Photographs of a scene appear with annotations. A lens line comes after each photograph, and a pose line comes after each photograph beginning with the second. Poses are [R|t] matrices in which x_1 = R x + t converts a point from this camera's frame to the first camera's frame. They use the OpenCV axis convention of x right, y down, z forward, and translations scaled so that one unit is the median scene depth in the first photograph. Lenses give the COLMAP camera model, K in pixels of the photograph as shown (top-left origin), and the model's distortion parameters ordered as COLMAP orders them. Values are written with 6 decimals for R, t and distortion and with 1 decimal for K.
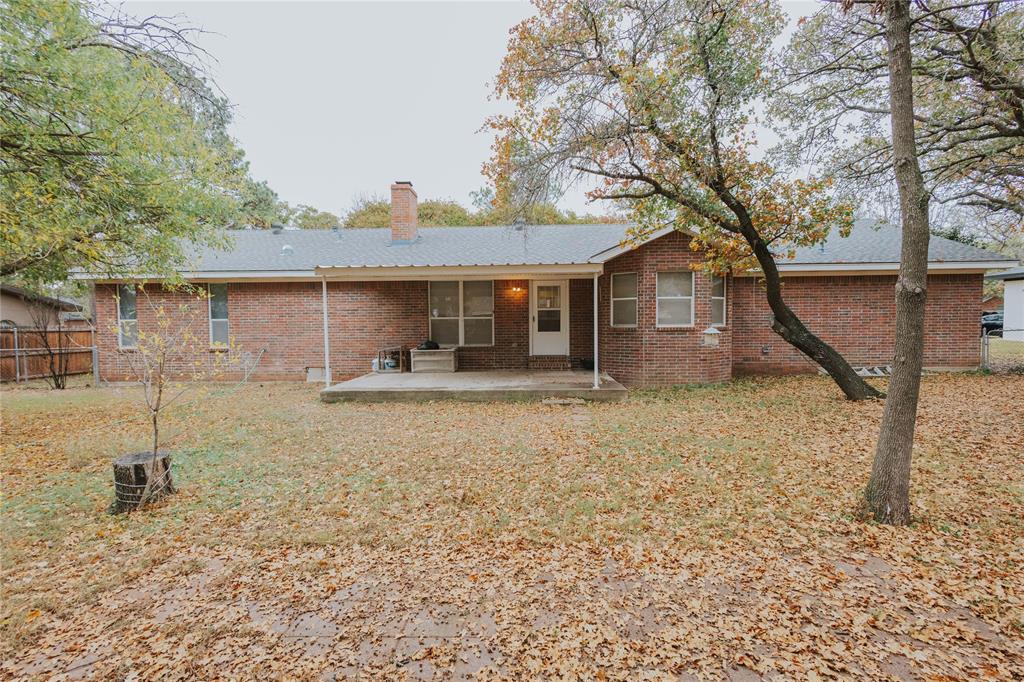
lens RADIAL K [[480.4, 0, 512.0], [0, 480.4, 341.0], [0, 0, 1]] dist [0.000200, 0.000070]
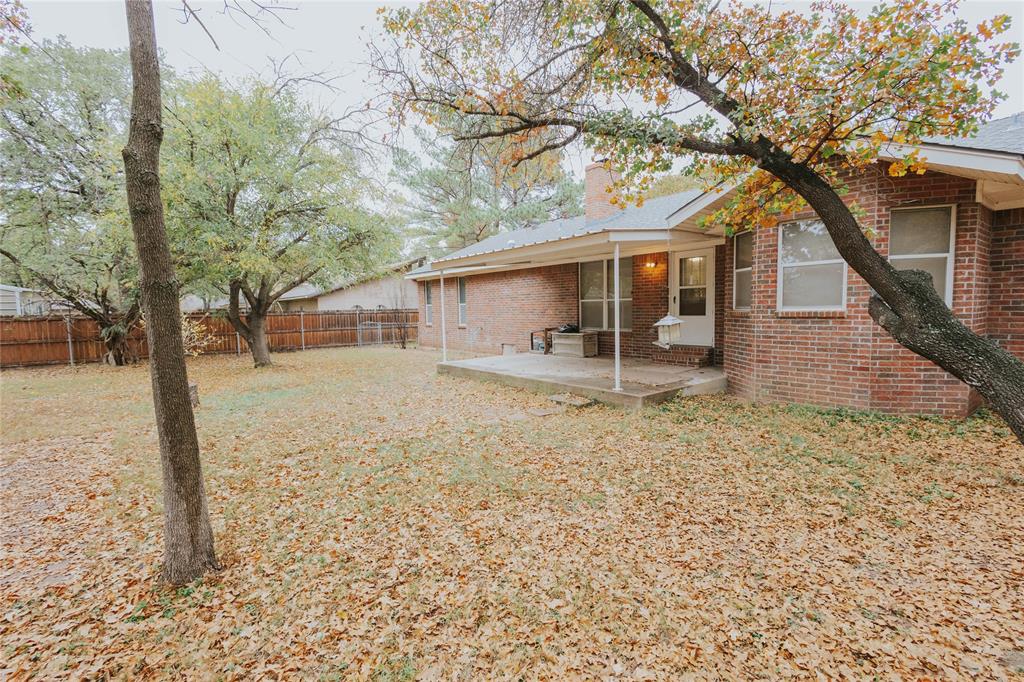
lens RADIAL K [[480.4, 0, 512.0], [0, 480.4, 341.0], [0, 0, 1]] dist [0.000200, 0.000070]
pose [[0.644271, 0.050223, -0.763146, 0.500342], [-0.016580, 0.998524, 0.051717, -0.014507], [0.764618, -0.020667, 0.644153, 0.274092]]
